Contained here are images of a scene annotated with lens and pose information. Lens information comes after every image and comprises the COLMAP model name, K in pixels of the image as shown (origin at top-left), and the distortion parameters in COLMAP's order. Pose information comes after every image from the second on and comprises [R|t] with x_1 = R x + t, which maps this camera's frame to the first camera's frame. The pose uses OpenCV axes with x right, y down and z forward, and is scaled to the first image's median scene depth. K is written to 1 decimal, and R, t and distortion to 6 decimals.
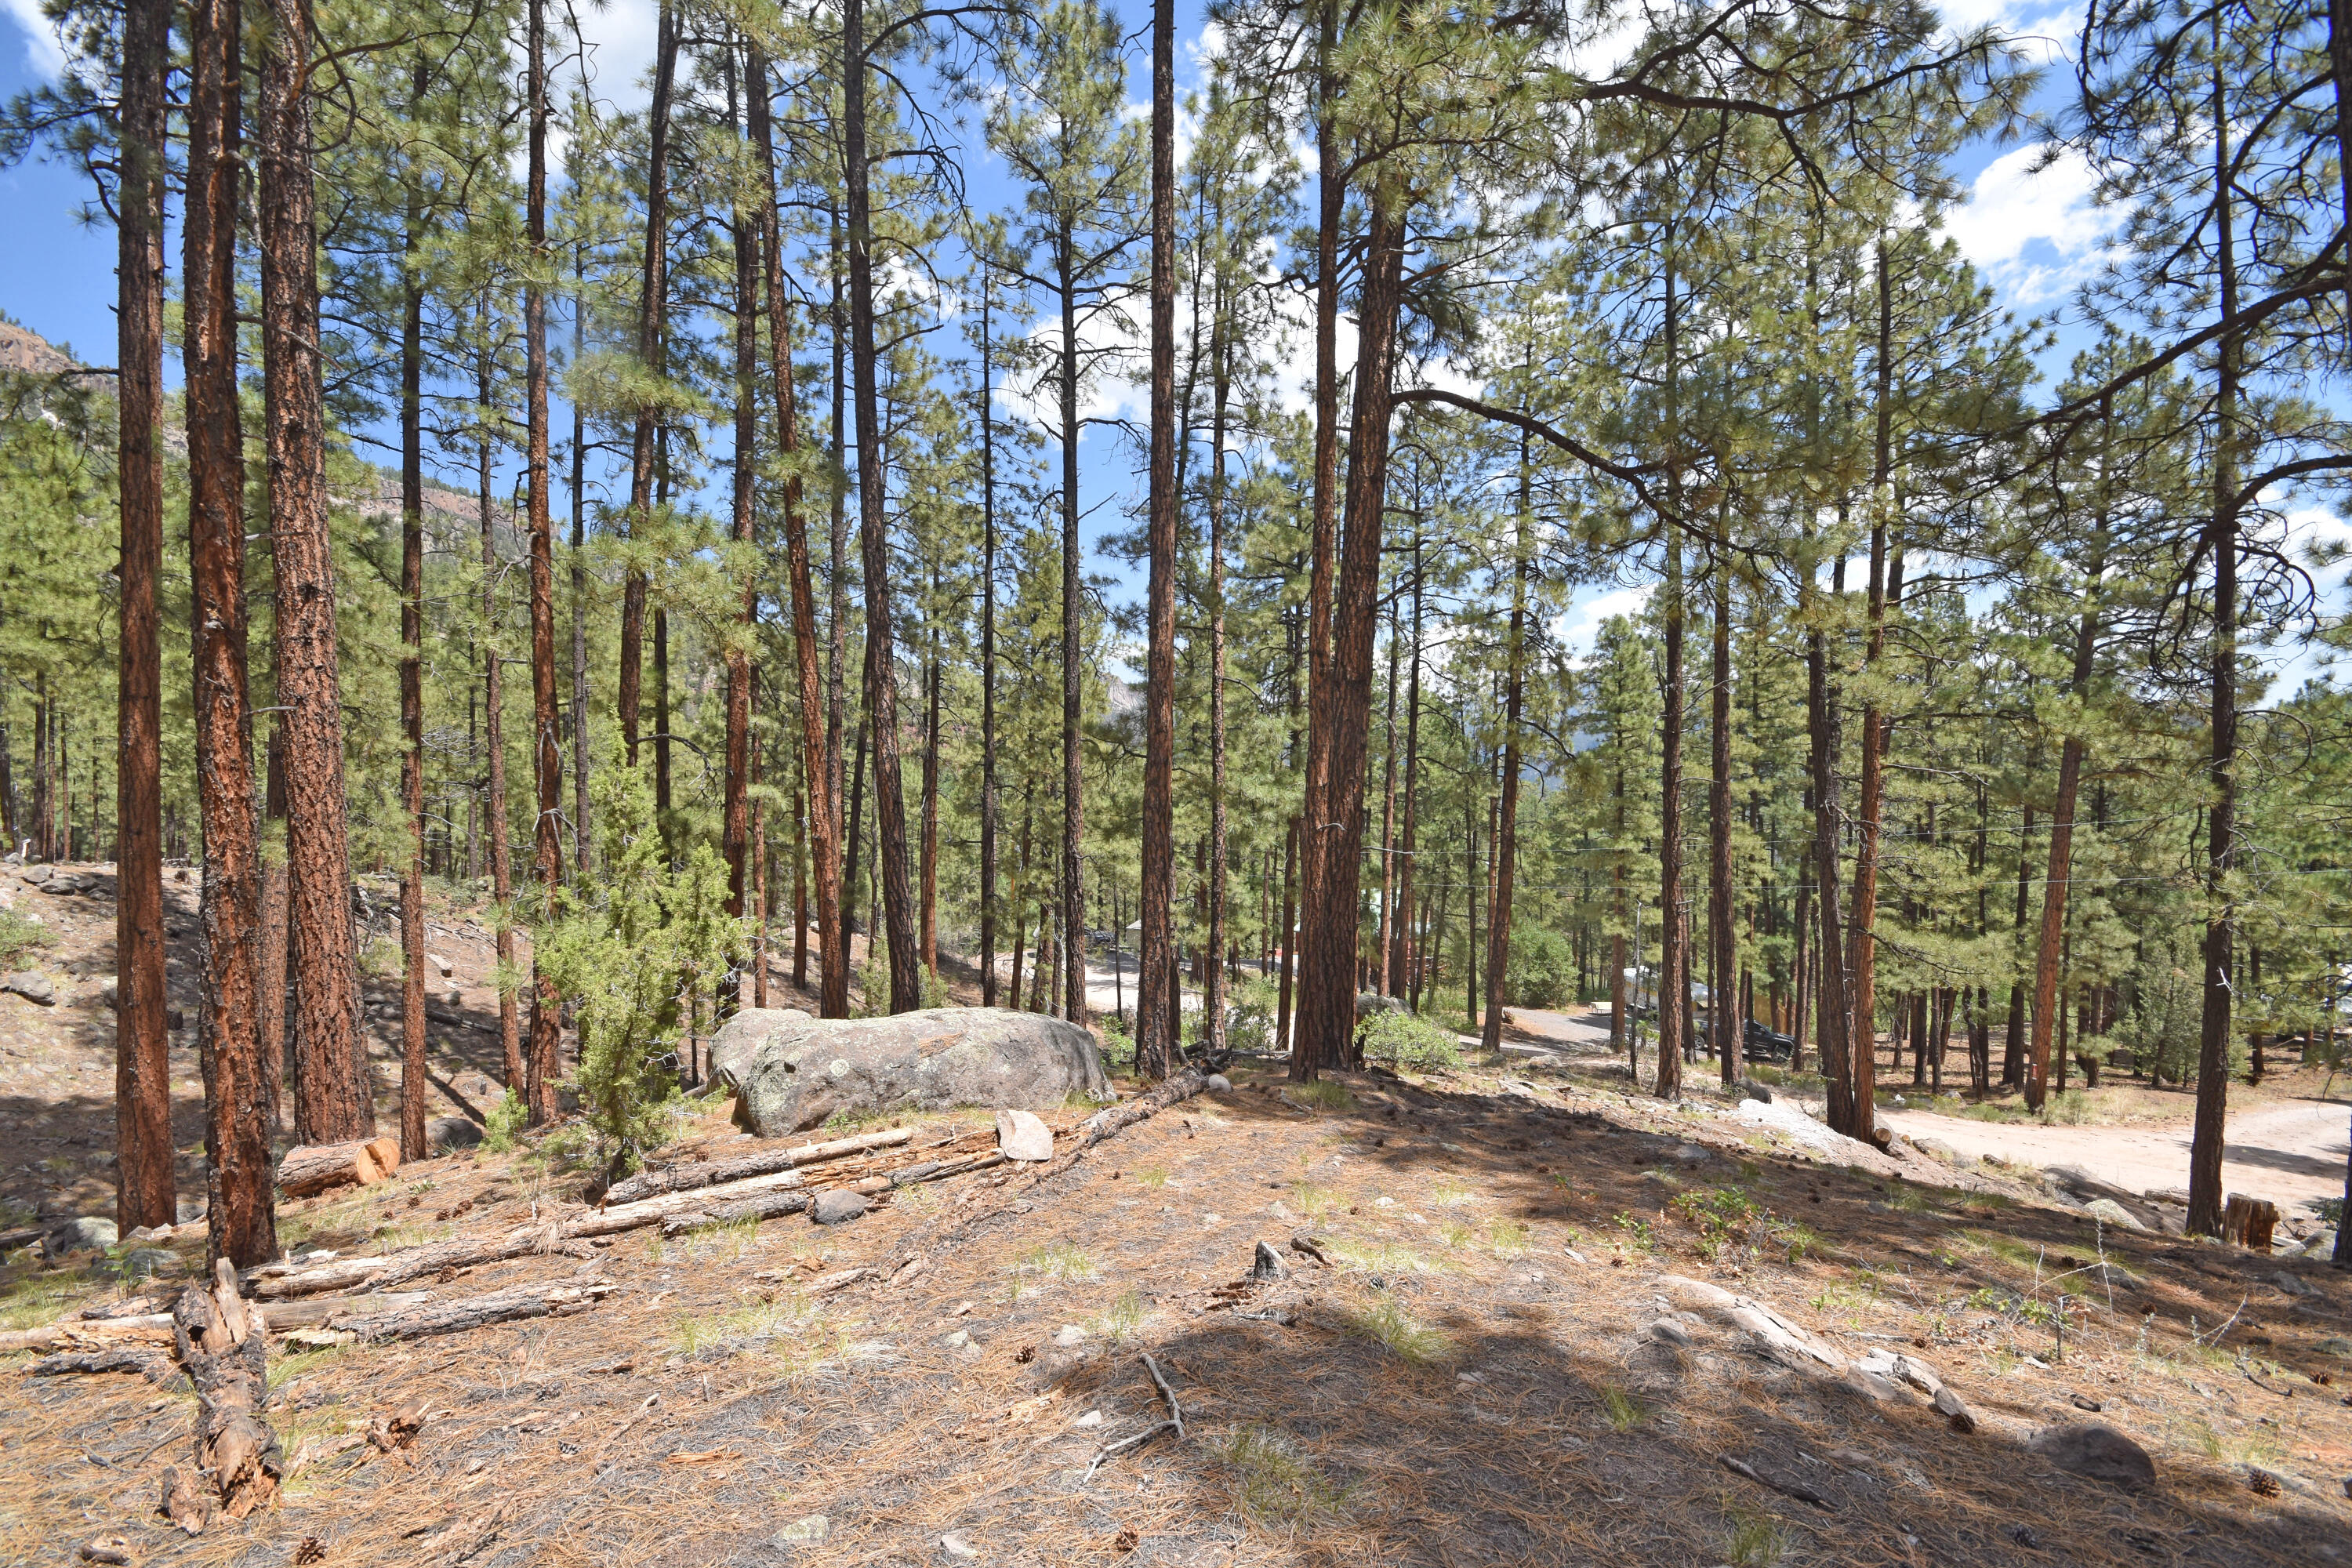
lens RADIAL K [[1022.9, 0, 1172.4], [0, 1022.9, 795.3], [0, 0, 1]] dist [0.019927, 0.000111]
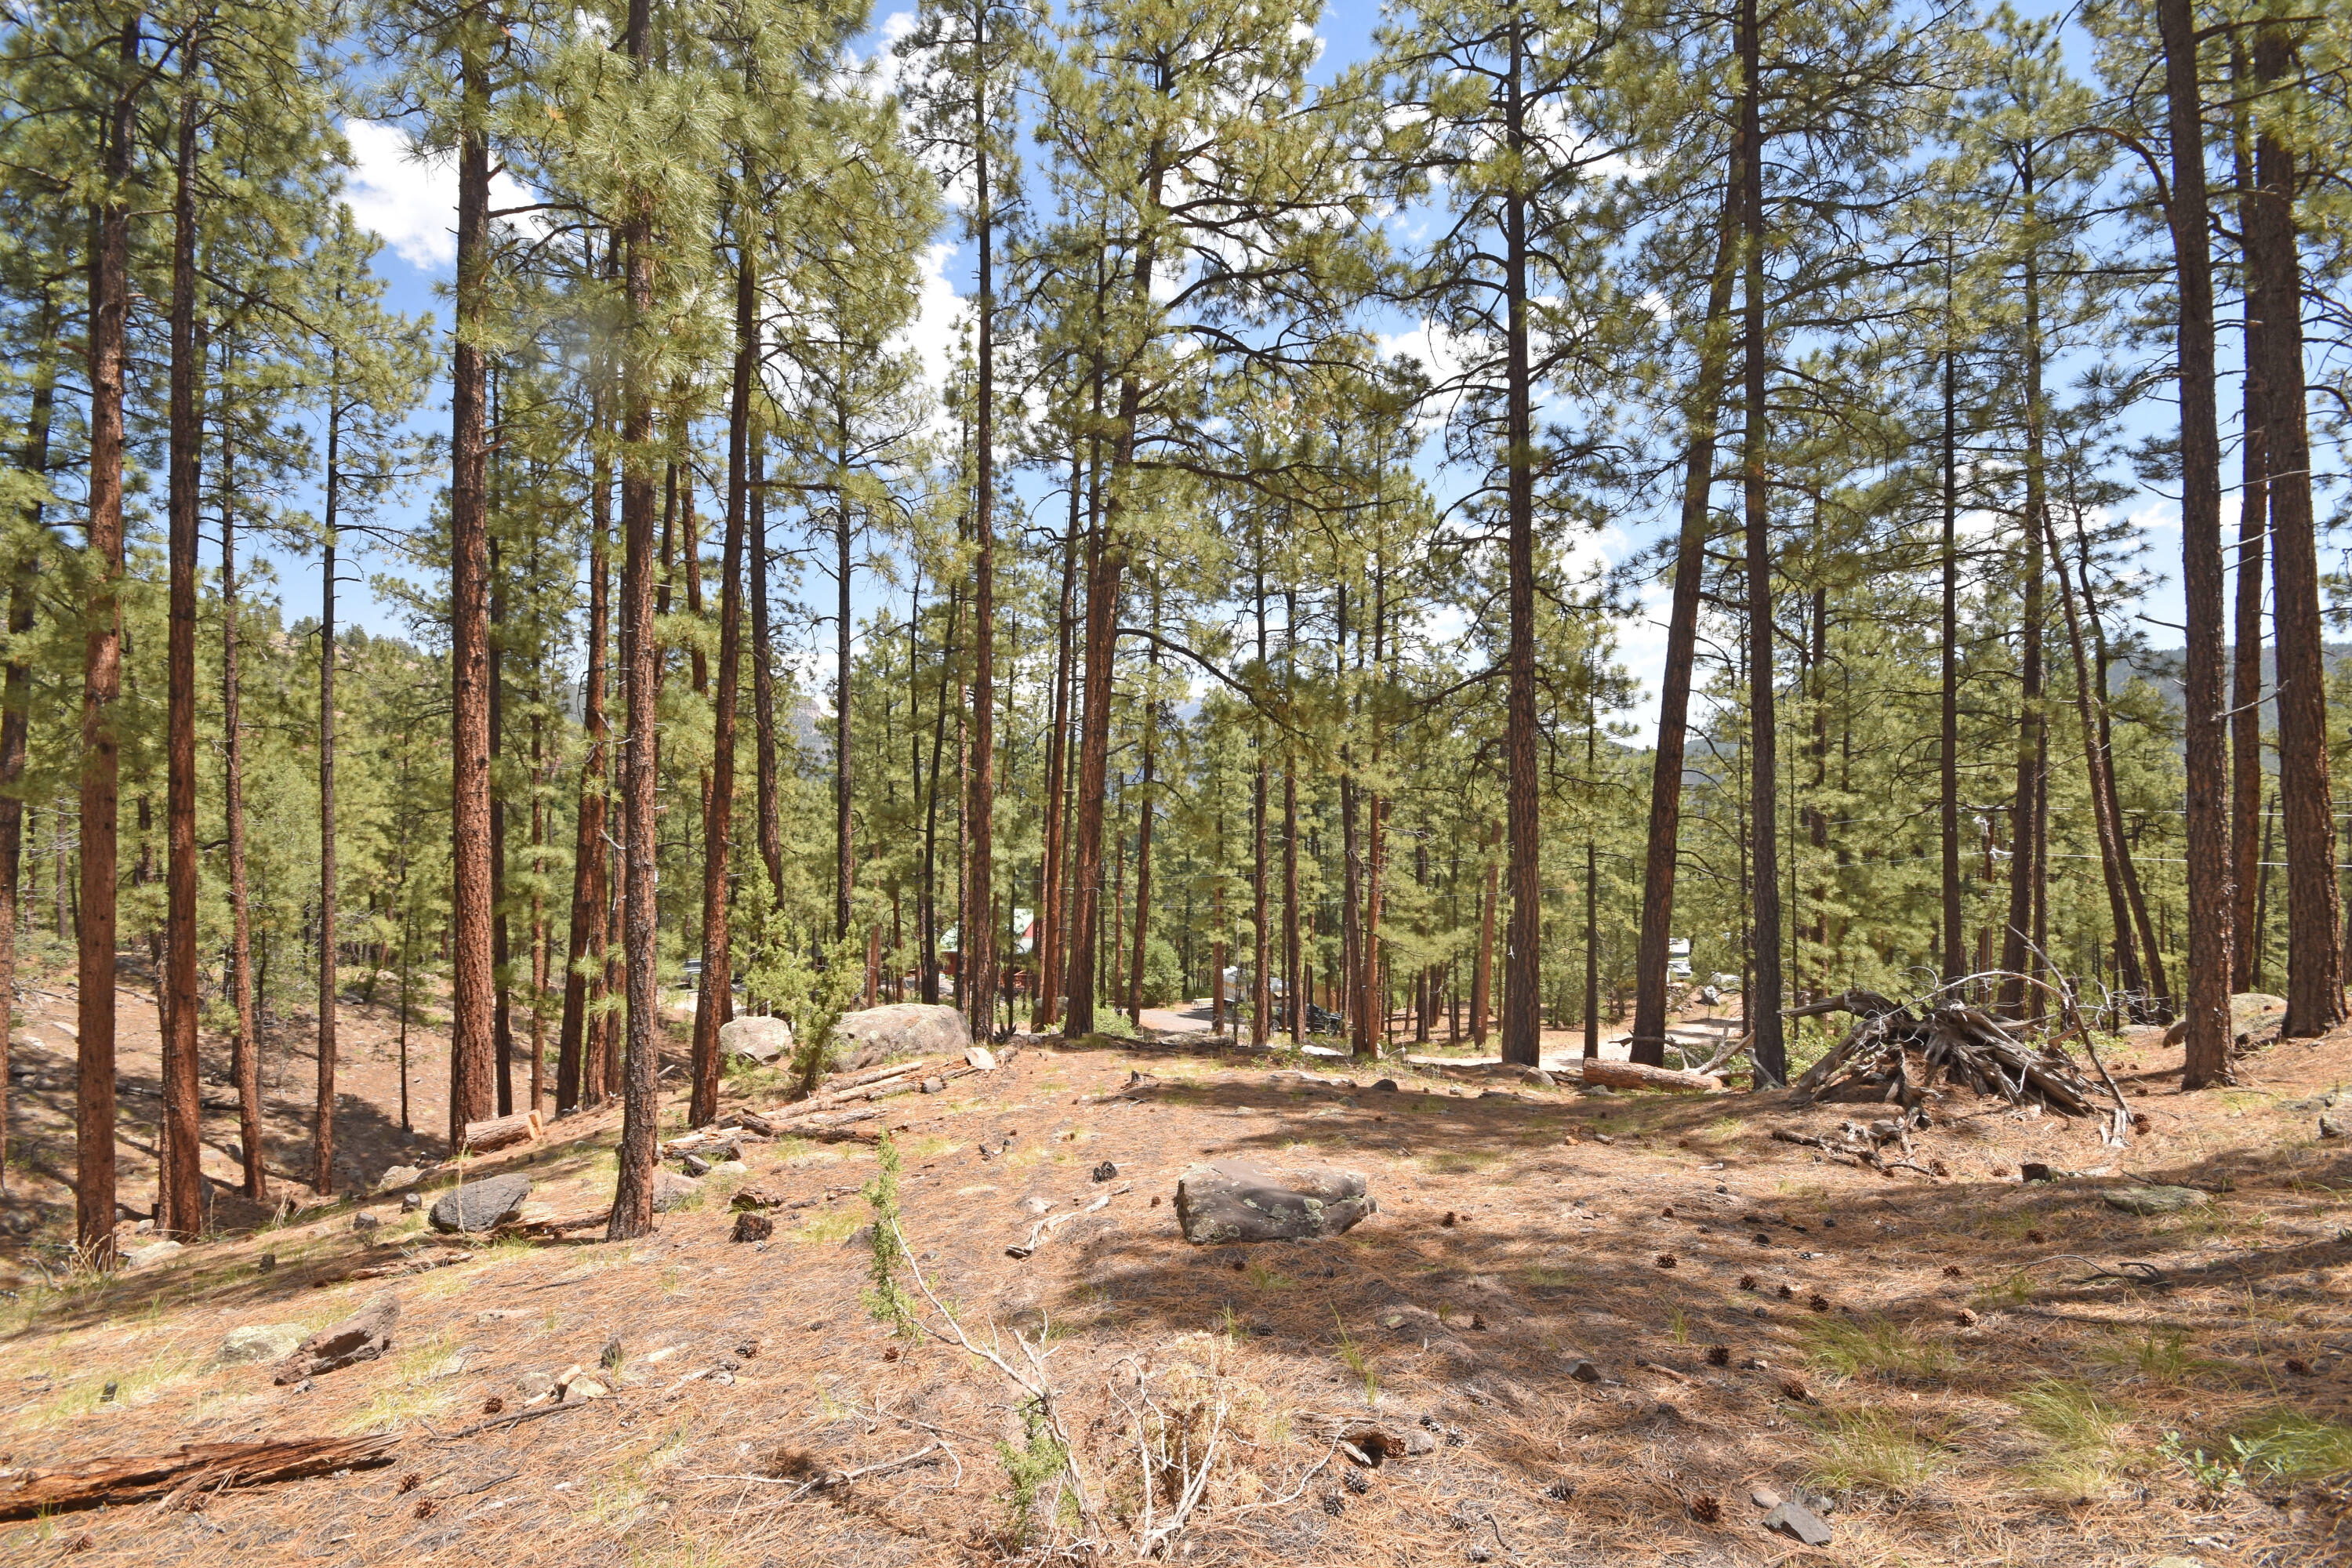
lens RADIAL K [[1022.9, 0, 1172.3], [0, 1022.9, 791.8], [0, 0, 1]] dist [0.019927, 0.000111]
pose [[0.930296, 0.007535, 0.366732, -0.078940], [0.000314, 0.999772, -0.021339, -0.021154], [-0.366810, 0.019966, 0.930082, -0.146236]]
